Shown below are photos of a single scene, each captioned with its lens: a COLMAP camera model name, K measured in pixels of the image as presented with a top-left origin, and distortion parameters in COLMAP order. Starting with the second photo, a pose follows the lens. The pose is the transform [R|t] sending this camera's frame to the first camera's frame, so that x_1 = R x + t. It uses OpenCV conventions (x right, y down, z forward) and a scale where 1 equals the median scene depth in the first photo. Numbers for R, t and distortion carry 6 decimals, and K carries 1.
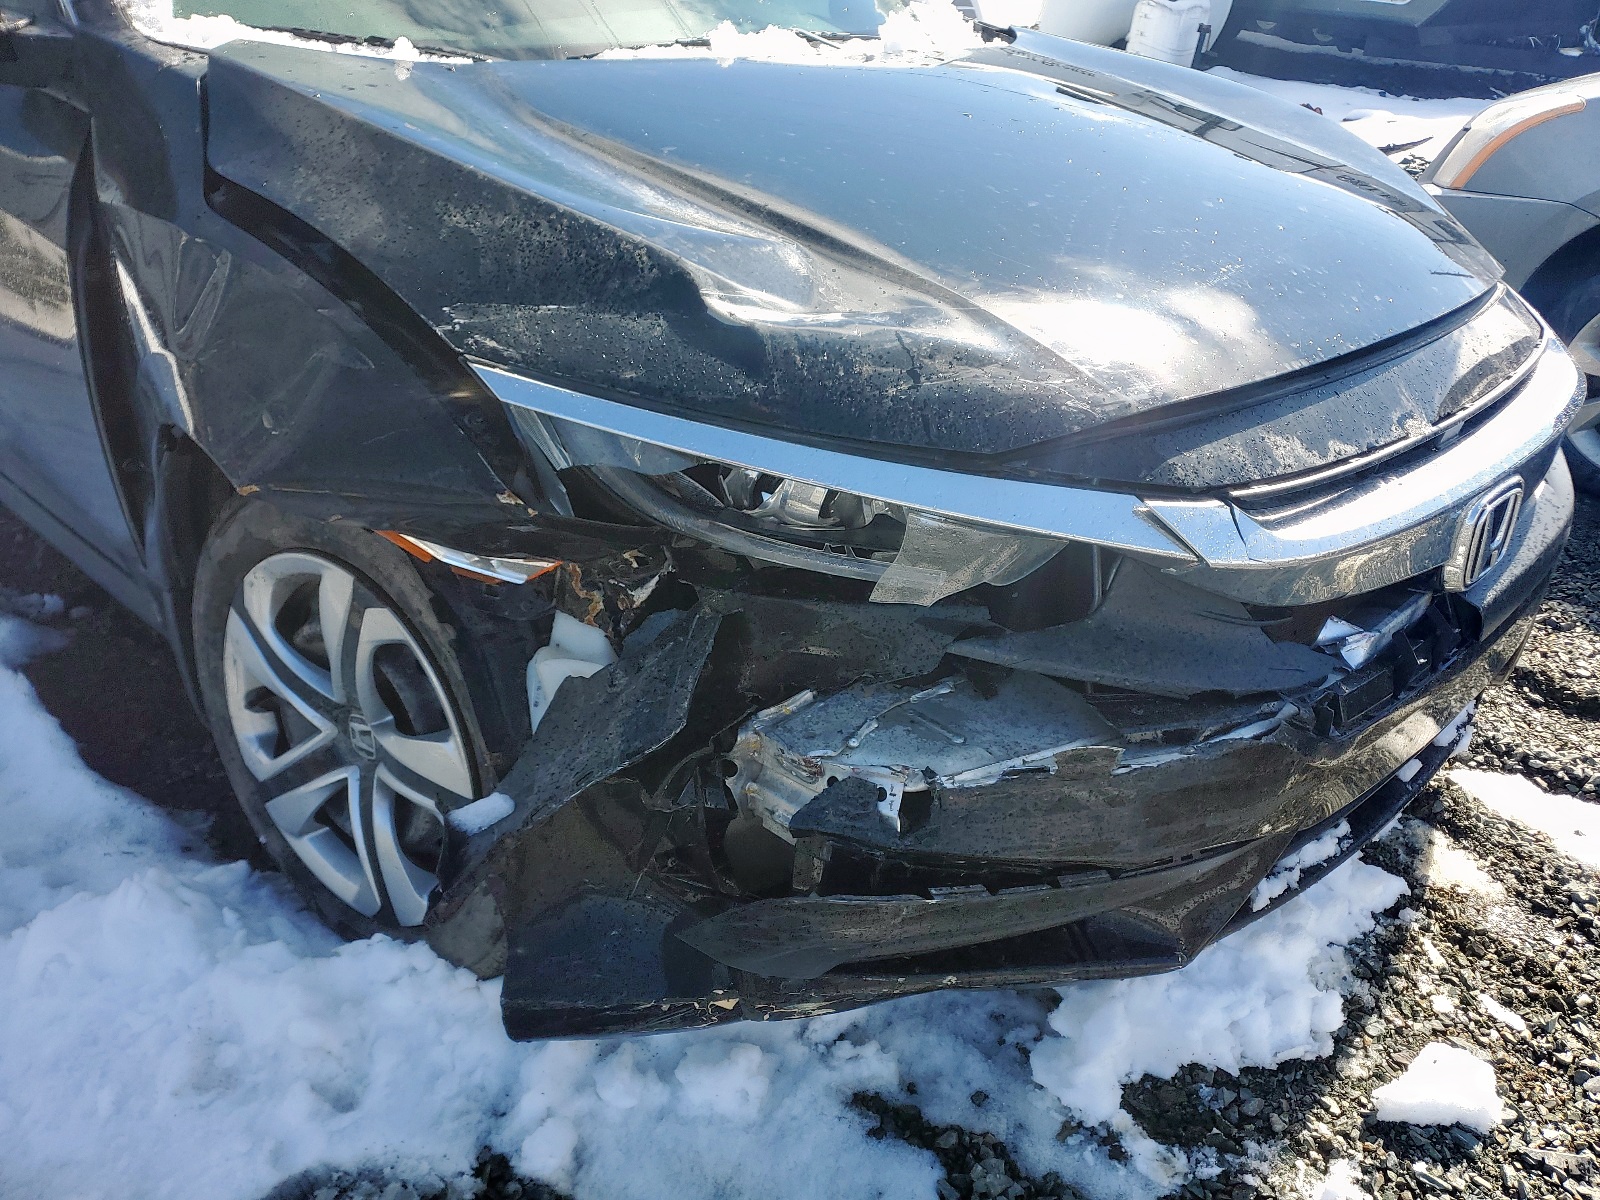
lens RADIAL K [[1243.9, 0, 800.0], [0, 1243.9, 600.0], [0, 0, 1]] dist [0.033778, -0.010764]
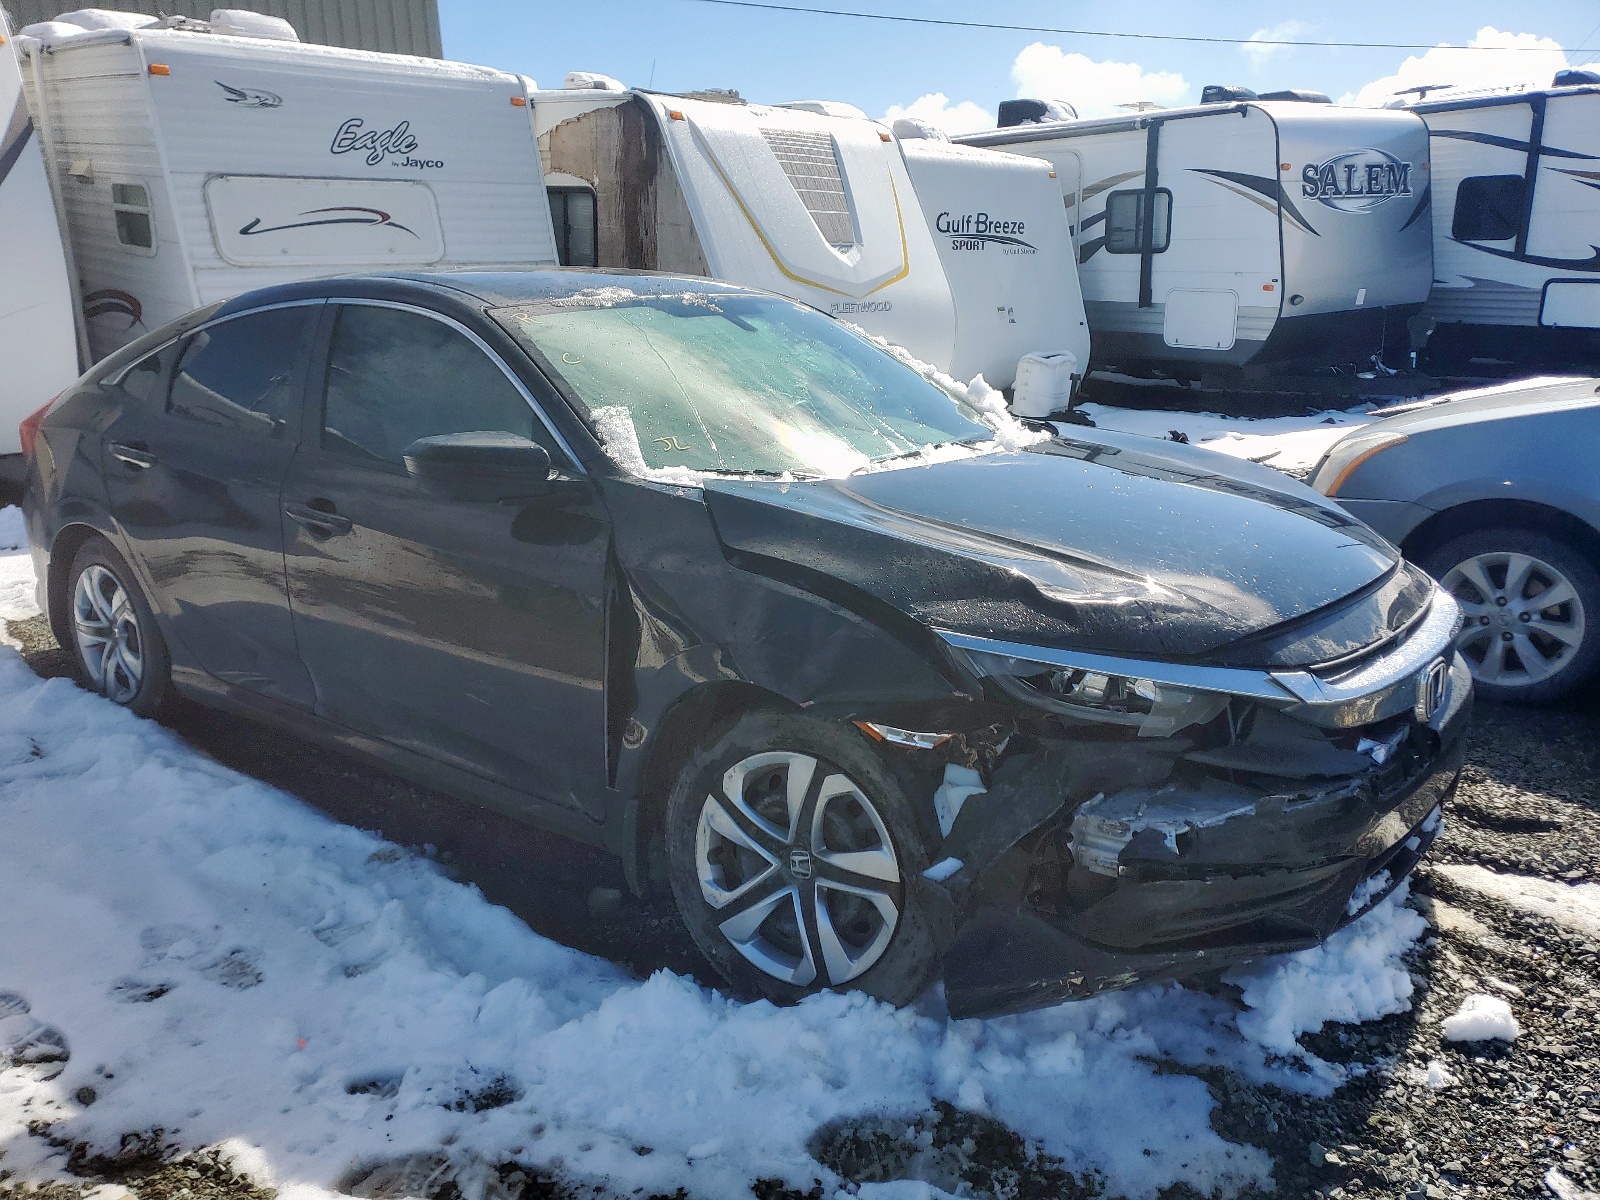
lens RADIAL K [[1168.5, 0, 800.0], [0, 1168.5, 600.0], [0, 0, 1]] dist [0.033996, 0.002641]
pose [[0.995236, -0.074472, 0.062927, -0.452210], [0.087593, 0.966404, -0.241641, 0.152538], [-0.042817, 0.246002, 0.968323, -0.631884]]
